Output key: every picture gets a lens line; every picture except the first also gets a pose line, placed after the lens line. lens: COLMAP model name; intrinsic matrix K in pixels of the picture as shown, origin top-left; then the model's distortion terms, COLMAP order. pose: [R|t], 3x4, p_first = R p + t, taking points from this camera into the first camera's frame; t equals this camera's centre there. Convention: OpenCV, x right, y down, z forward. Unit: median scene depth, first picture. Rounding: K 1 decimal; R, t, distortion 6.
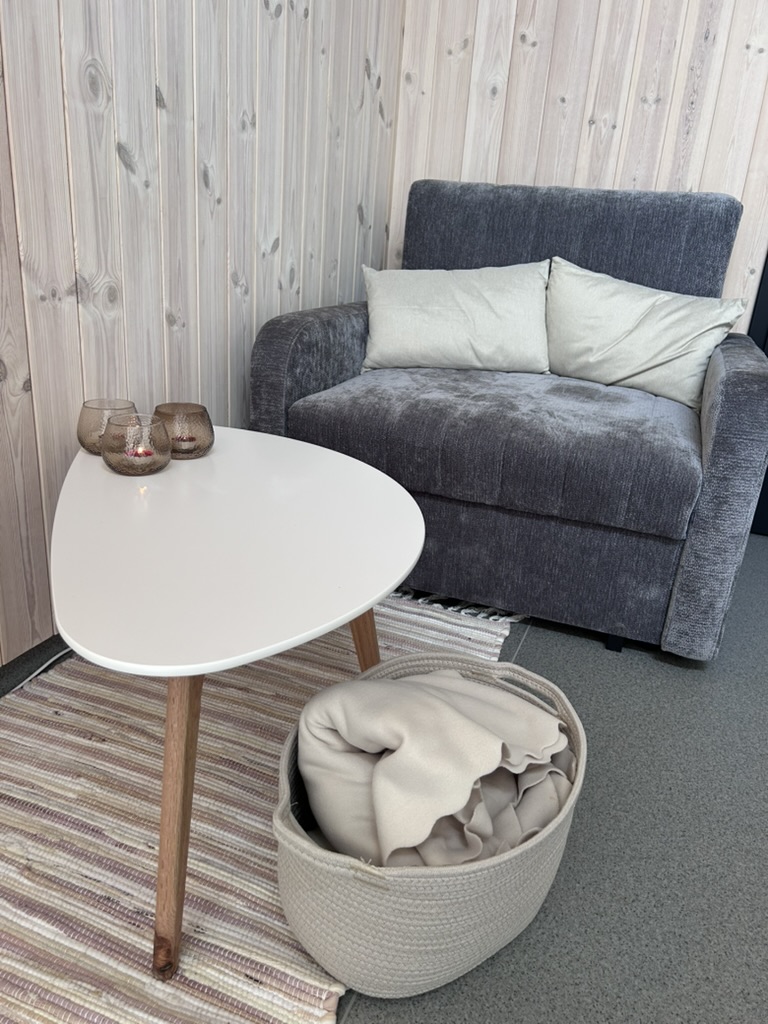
lens RADIAL K [[781.7, 0, 384.0], [0, 781.7, 512.0], [0, 0, 1]] dist [0.013718, -0.006569]
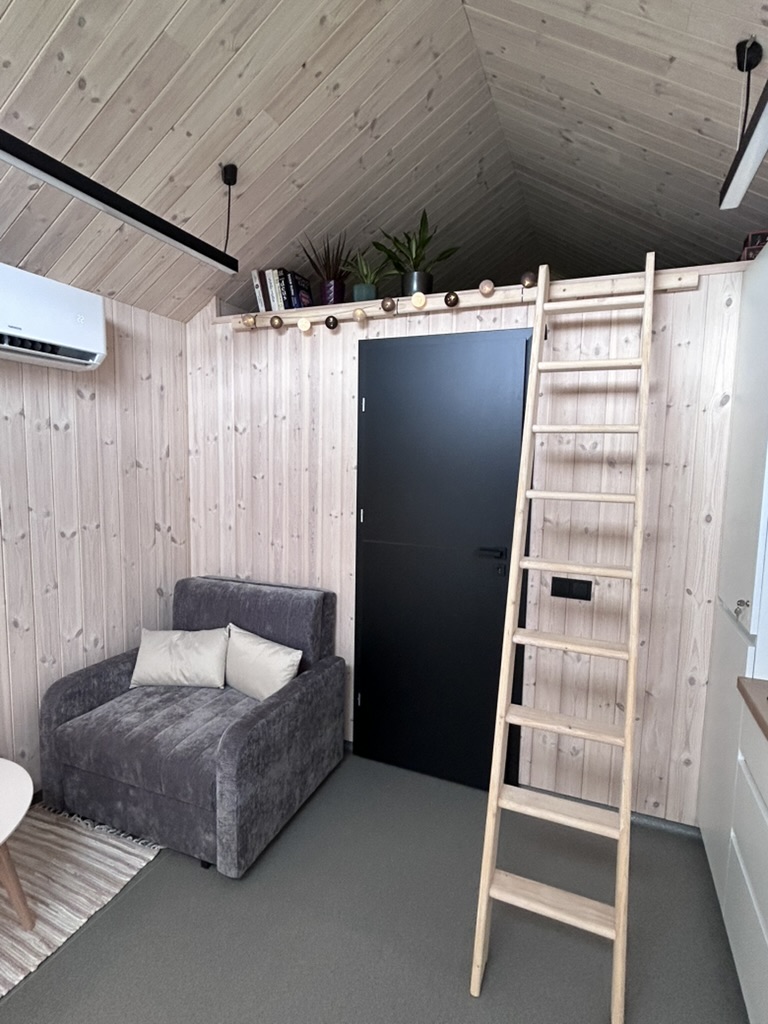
lens RADIAL K [[520.3, 0, 384.0], [0, 520.3, 512.0], [0, 0, 1]] dist [0.000040, 0.000083]
pose [[0.998527, -0.047787, -0.025714, 0.644820], [0.039660, 0.966064, -0.255240, -0.249912], [0.037038, 0.253844, 0.966536, -0.318526]]
